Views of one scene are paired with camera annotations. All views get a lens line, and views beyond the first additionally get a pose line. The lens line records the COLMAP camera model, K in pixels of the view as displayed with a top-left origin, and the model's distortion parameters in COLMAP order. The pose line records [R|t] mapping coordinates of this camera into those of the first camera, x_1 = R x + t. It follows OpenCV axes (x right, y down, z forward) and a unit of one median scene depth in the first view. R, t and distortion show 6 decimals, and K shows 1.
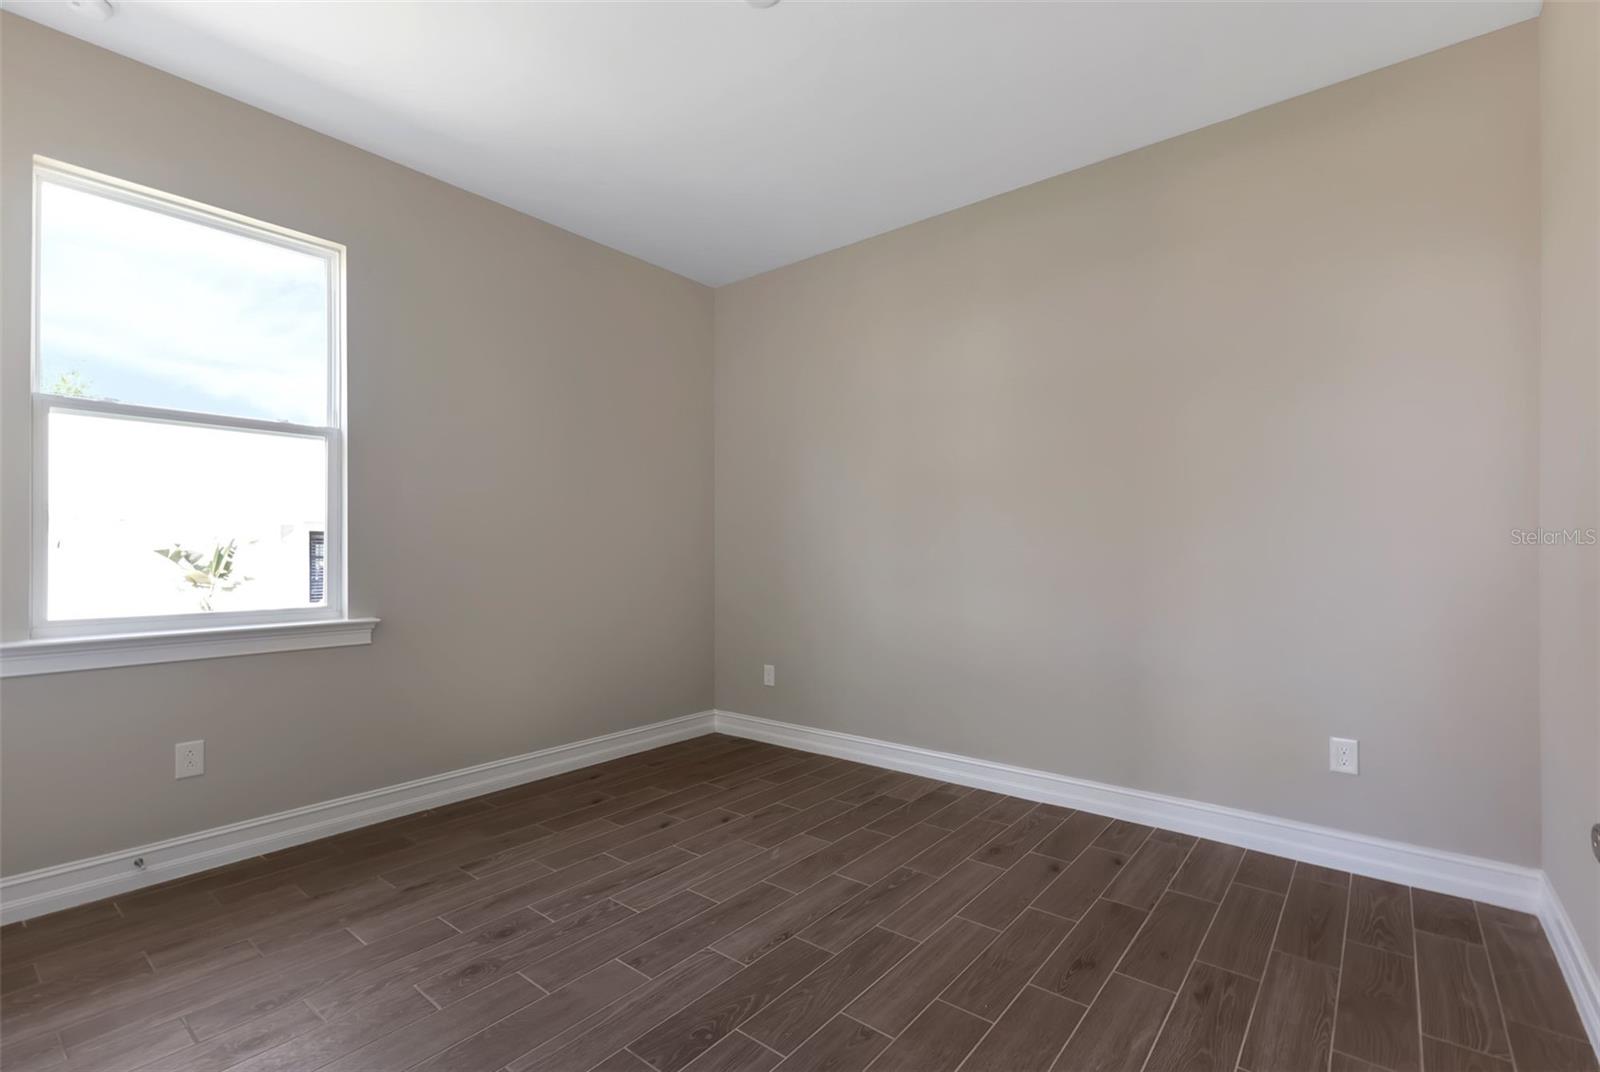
lens RADIAL K [[724.6, 0, 800.9], [0, 724.6, 507.4], [0, 0, 1]] dist [0.019215, -0.000411]
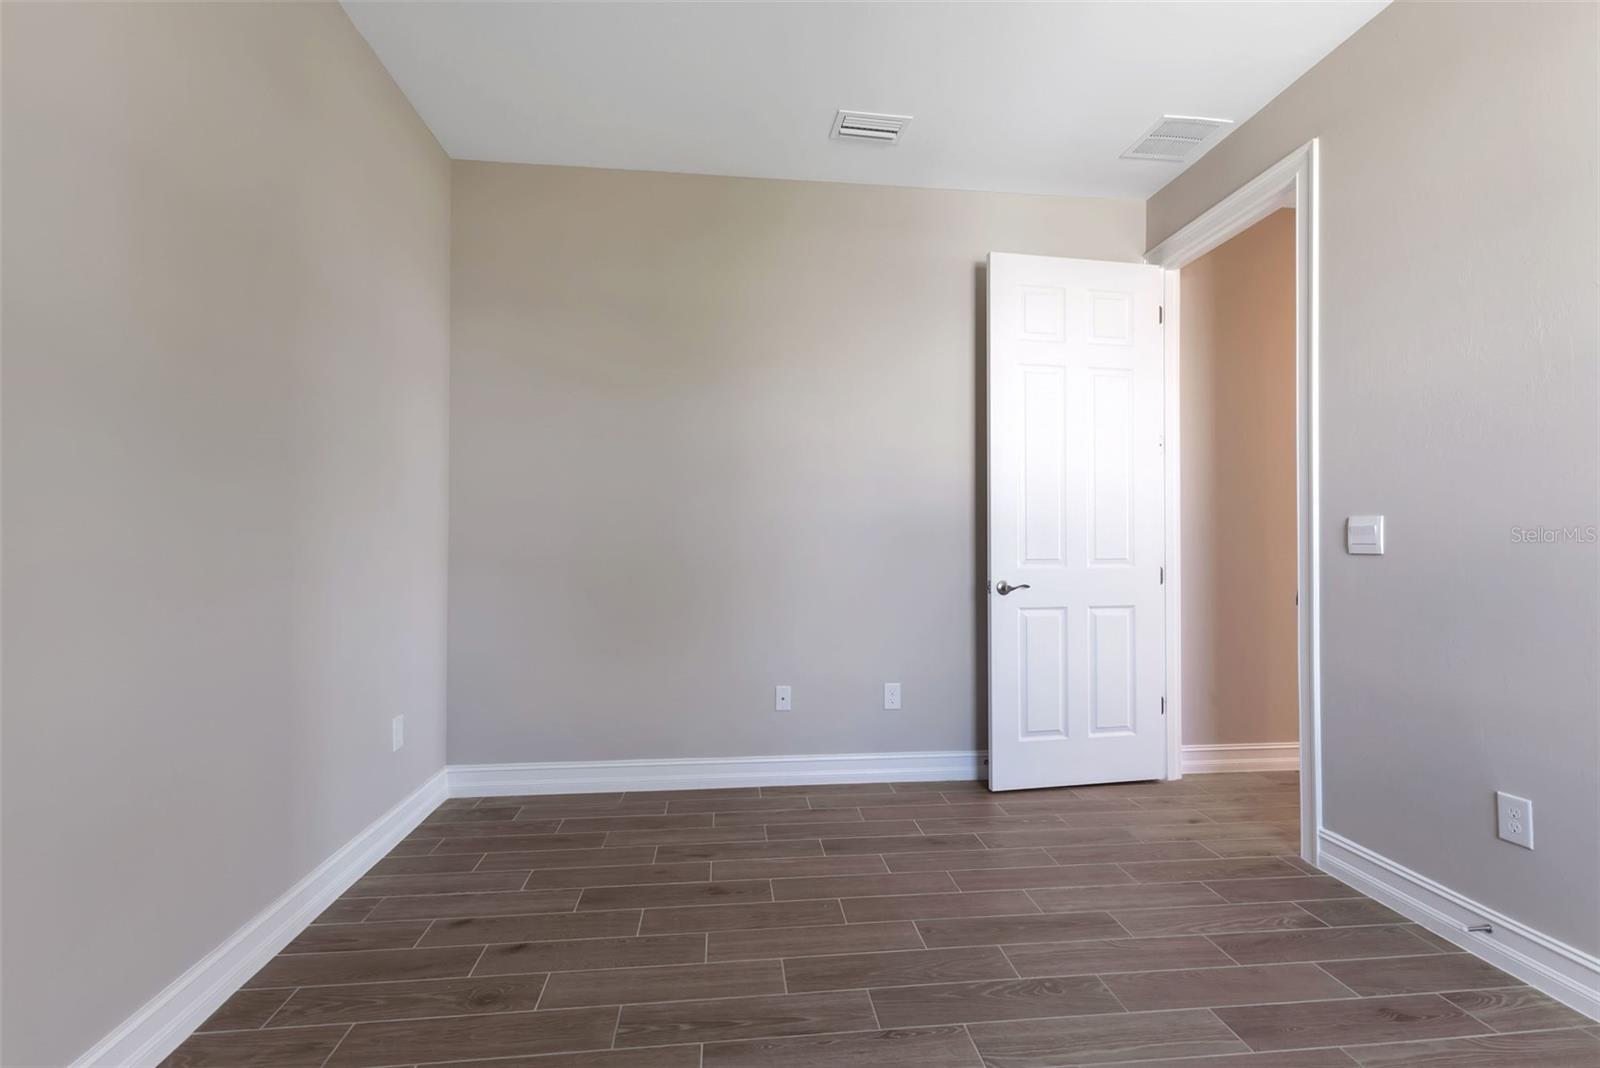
lens RADIAL K [[707.8, 0, 803.9], [0, 707.8, 537.4], [0, 0, 1]] dist [0.004685, 0.000138]
pose [[-0.705544, 0.007371, 0.708627, -0.503820], [-0.045153, 0.997447, -0.055332, 0.101845], [-0.707226, -0.071036, -0.703410, 1.649348]]
